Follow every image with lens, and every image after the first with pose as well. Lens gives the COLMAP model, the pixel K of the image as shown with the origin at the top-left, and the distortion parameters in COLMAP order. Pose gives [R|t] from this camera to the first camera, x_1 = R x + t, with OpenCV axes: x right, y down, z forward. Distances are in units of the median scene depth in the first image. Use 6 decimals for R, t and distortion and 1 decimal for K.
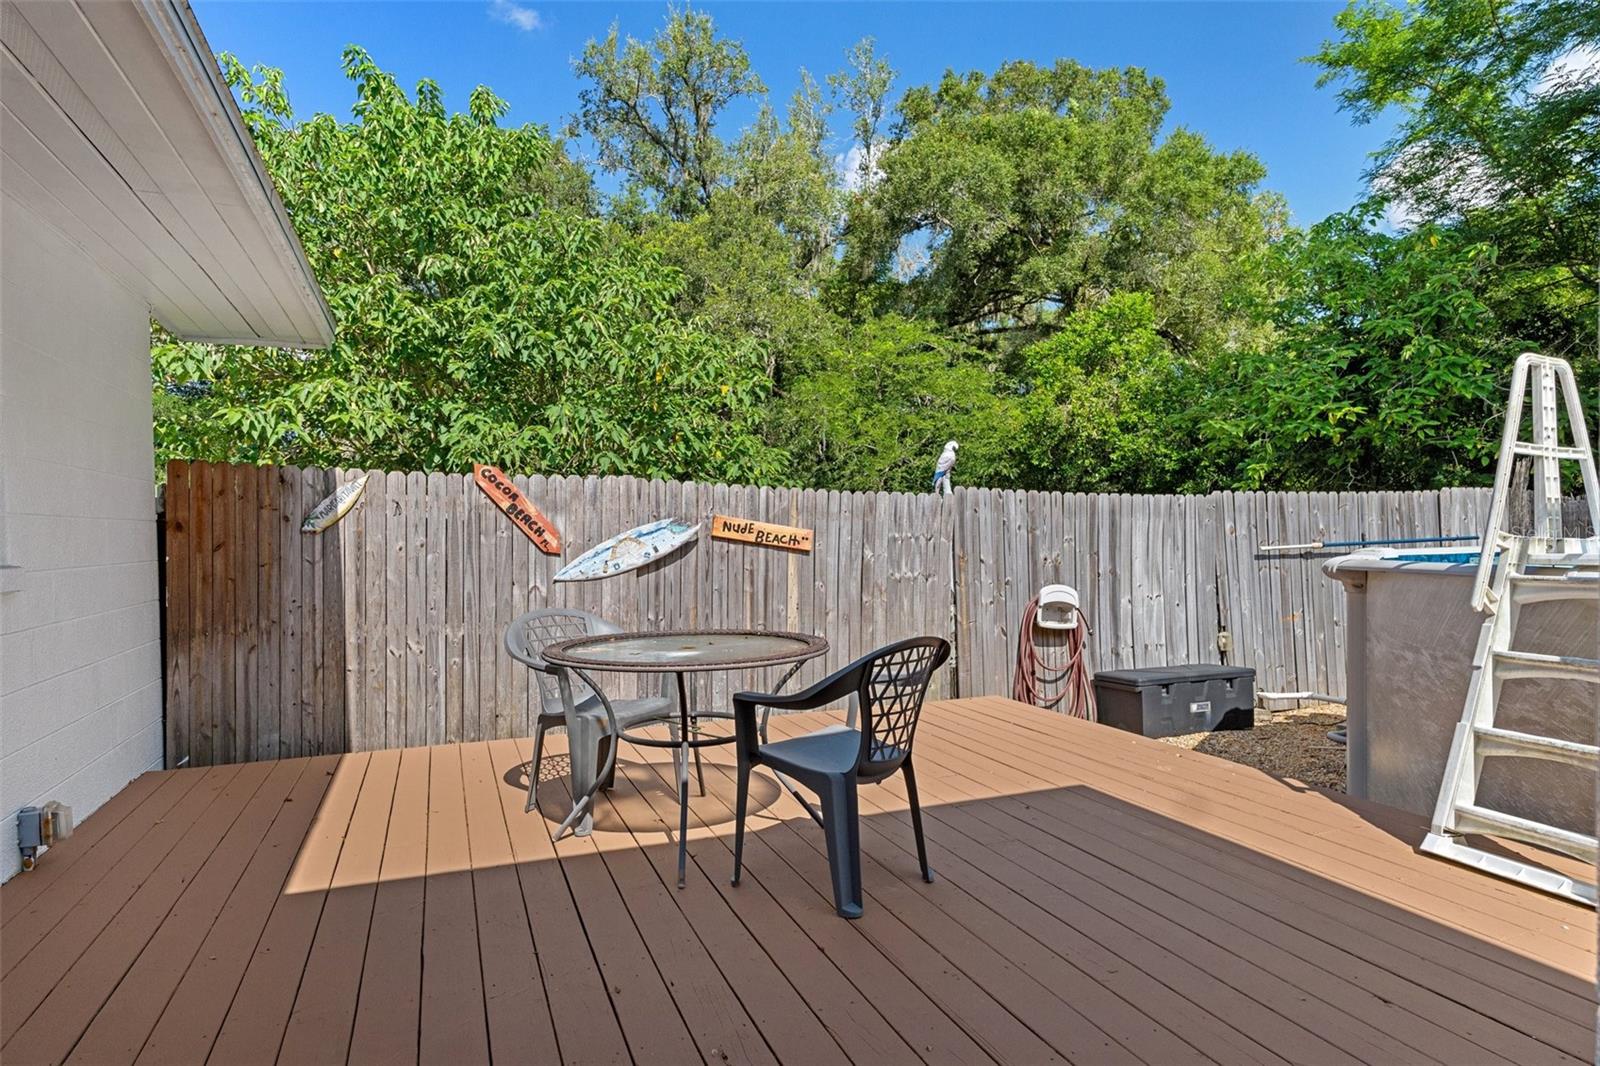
lens RADIAL K [[866.2, 0, 796.2], [0, 866.2, 532.2], [0, 0, 1]] dist [-0.027387, -0.000164]
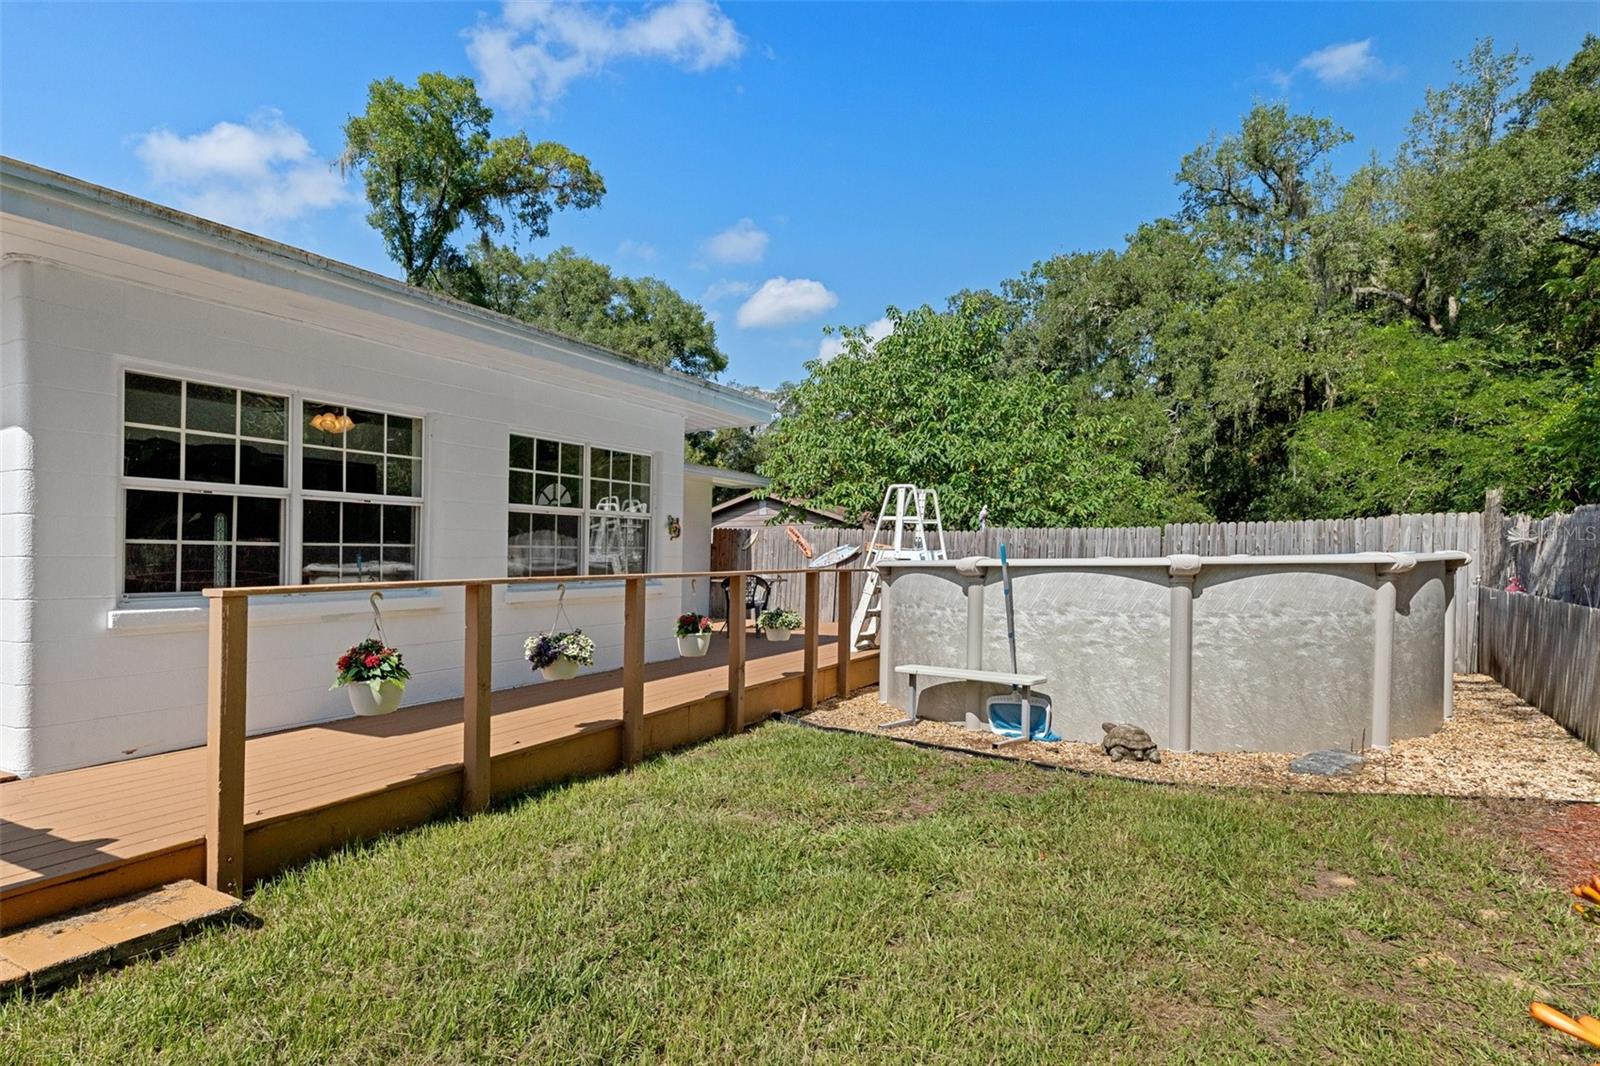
lens RADIAL K [[867.7, 0, 797.6], [0, 867.7, 542.4], [0, 0, 1]] dist [0.002252, 0.000078]
pose [[0.452027, 0.005044, -0.891990, 1.931714], [-0.003237, 0.999987, 0.004015, -0.027256], [0.891998, 0.001073, 0.452037, -0.223111]]
